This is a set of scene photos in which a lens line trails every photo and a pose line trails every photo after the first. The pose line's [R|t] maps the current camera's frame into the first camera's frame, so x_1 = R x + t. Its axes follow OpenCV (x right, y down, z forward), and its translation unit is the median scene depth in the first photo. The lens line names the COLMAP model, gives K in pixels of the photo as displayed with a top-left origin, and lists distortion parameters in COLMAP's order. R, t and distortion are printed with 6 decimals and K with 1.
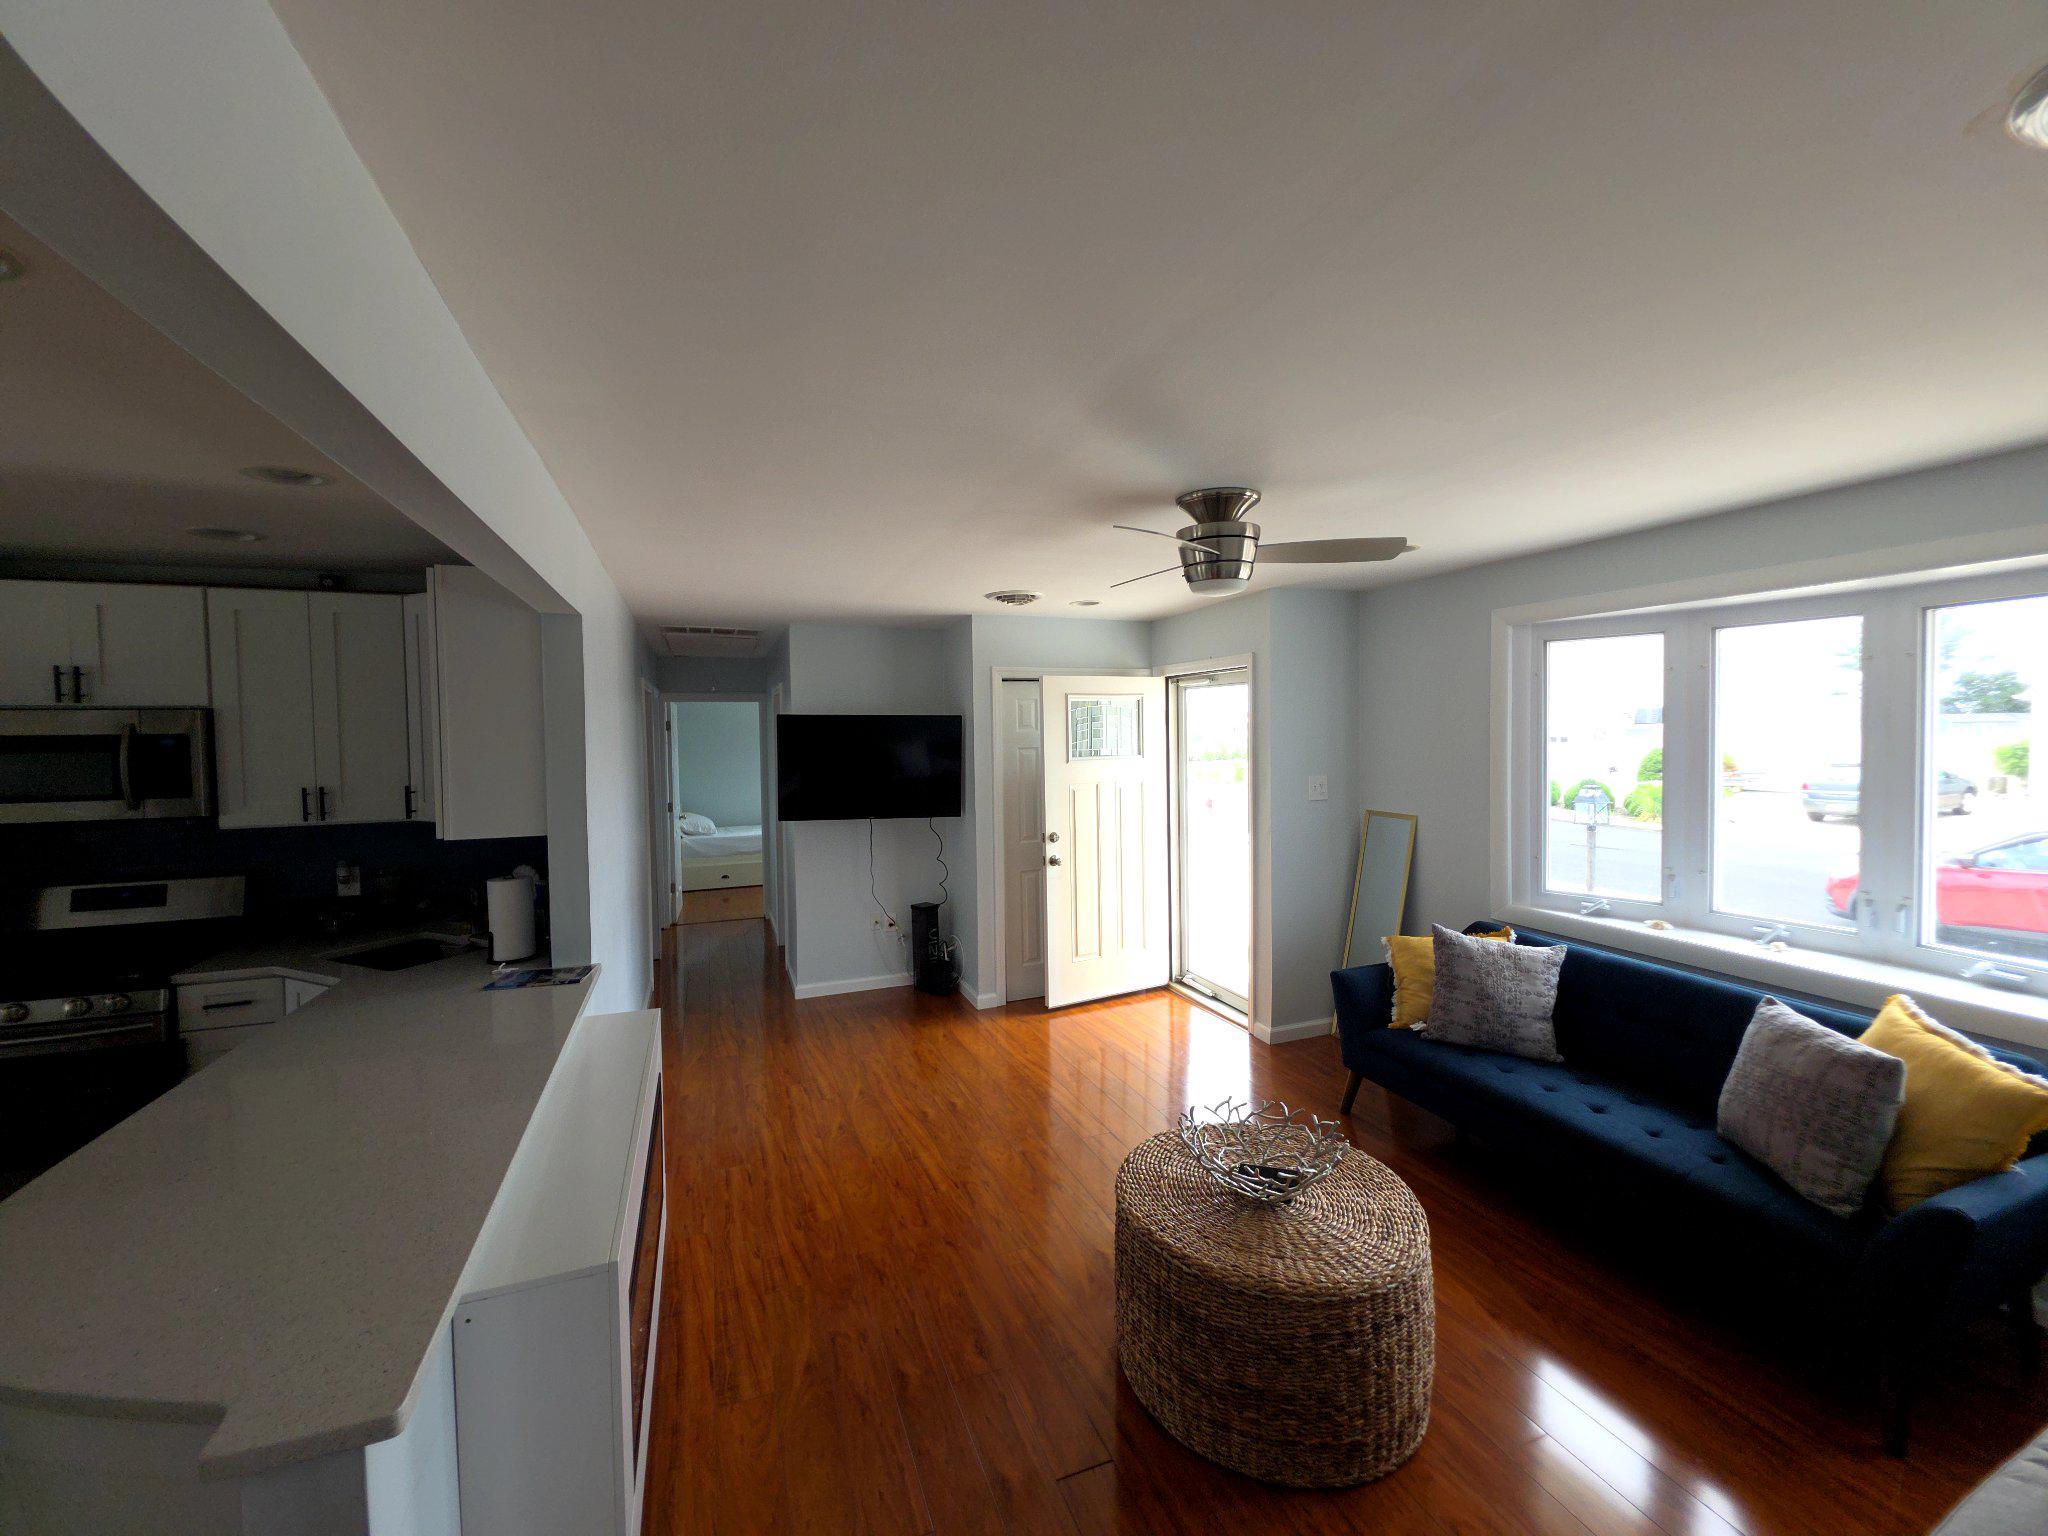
lens RADIAL K [[814.2, 0, 1023.4], [0, 814.2, 758.9], [0, 0, 1]] dist [0.003177, 0.000384]
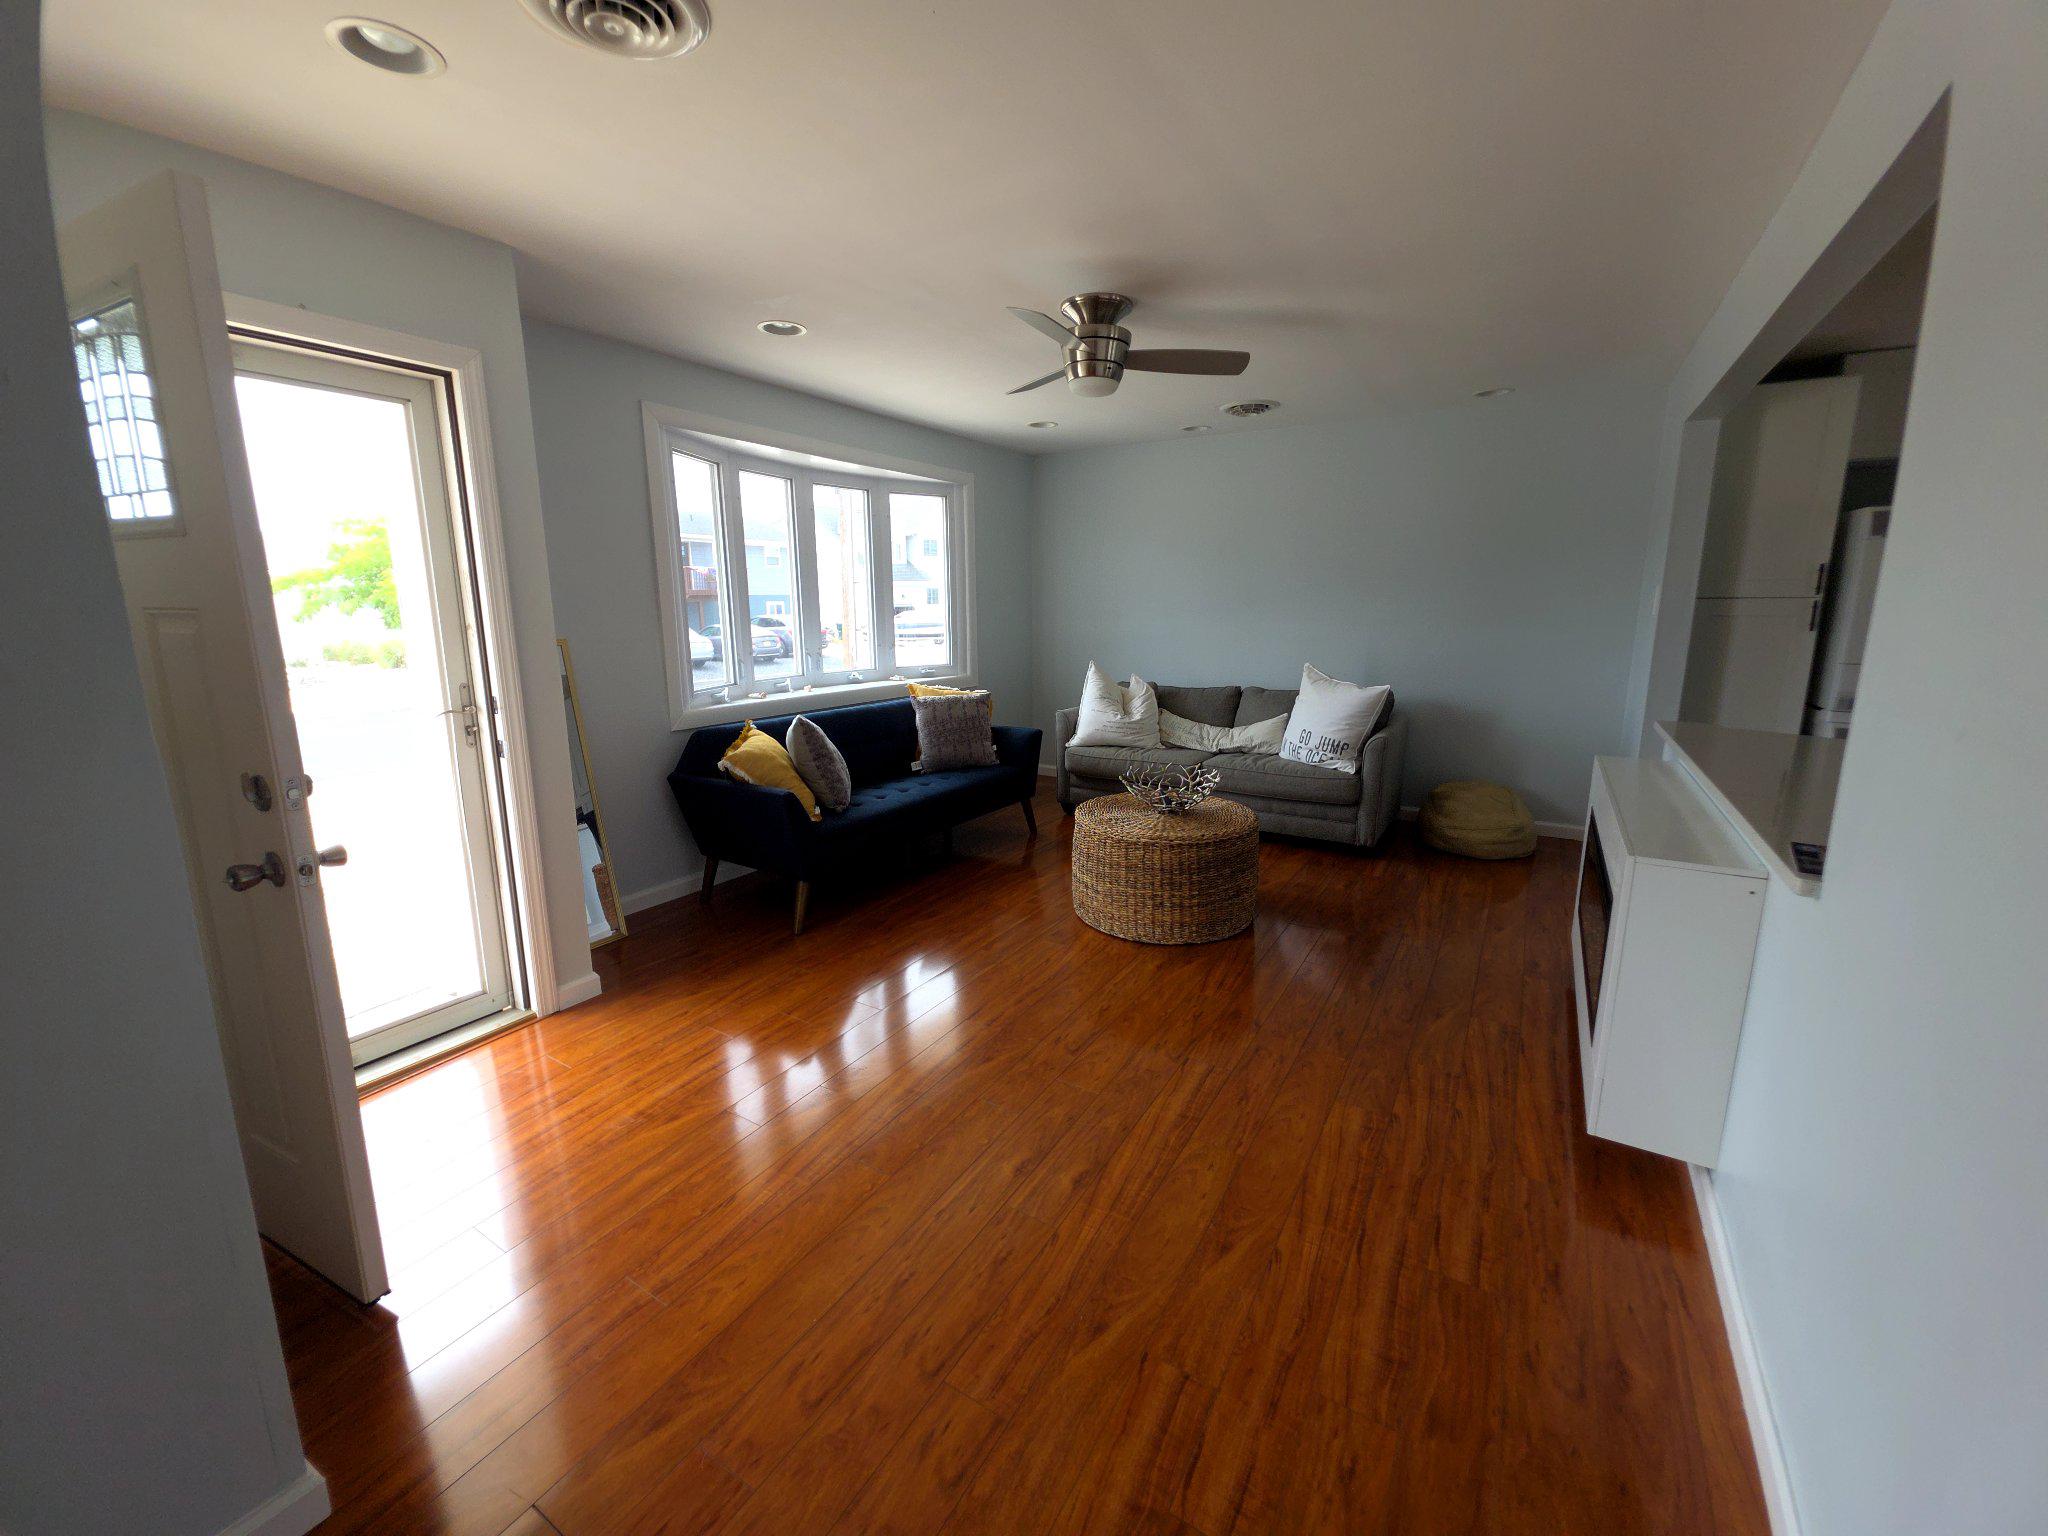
lens RADIAL K [[809.8, 0, 1013.5], [0, 809.8, 757.1], [0, 0, 1]] dist [0.004450, 0.000095]
pose [[-0.586852, -0.126458, 0.799758, -0.562109], [0.047313, 0.980685, 0.189784, 0.059388], [-0.808310, 0.149214, -0.569535, 1.481406]]
